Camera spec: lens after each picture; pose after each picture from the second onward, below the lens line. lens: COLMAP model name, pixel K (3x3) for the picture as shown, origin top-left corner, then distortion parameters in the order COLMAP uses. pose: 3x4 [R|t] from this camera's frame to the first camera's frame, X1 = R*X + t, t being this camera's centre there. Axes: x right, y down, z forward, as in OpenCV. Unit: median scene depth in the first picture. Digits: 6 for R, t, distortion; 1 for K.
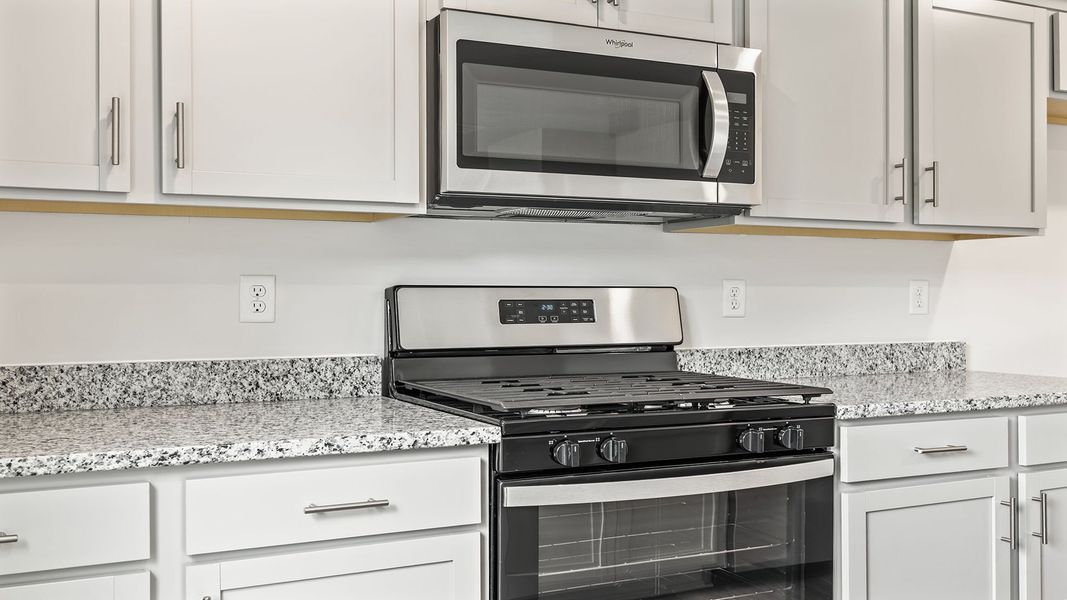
lens RADIAL K [[1029.0, 0, 533.5], [0, 1029.0, 300.0], [0, 0, 1]] dist [0.009592, 0.006001]
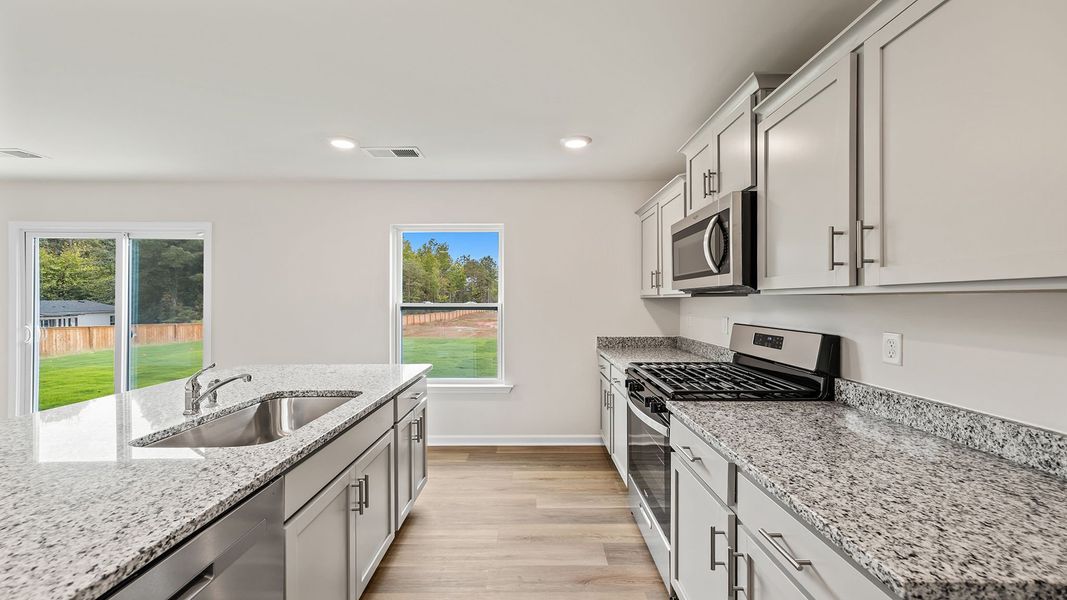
lens RADIAL K [[443.6, 0, 531.4], [0, 443.6, 293.9], [0, 0, 1]] dist [0.000986, 0.000128]
pose [[-0.445978, -0.009422, -0.894994, 1.012311], [0.002620, 0.999927, -0.011832, -0.071805], [0.895040, -0.007622, -0.445920, 1.036130]]
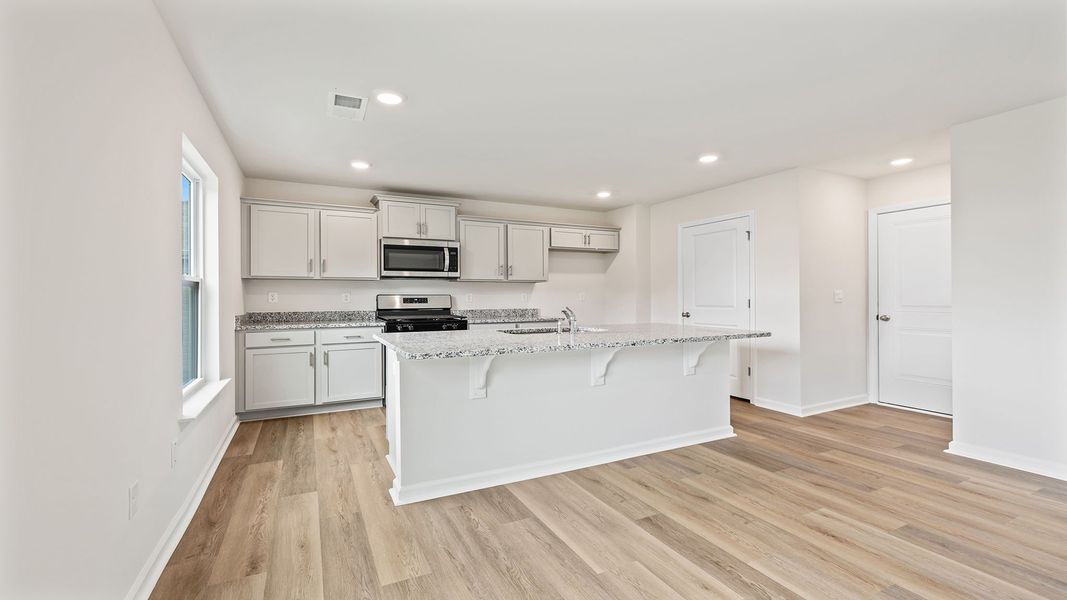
lens RADIAL K [[443.6, 0, 531.4], [0, 443.6, 293.9], [0, 0, 1]] dist [0.000986, 0.000128]
pose [[0.999996, -0.000330, 0.002682, 0.528512], [0.000347, 0.999979, -0.006491, -0.005010], [-0.002680, 0.006491, 0.999975, -0.934292]]
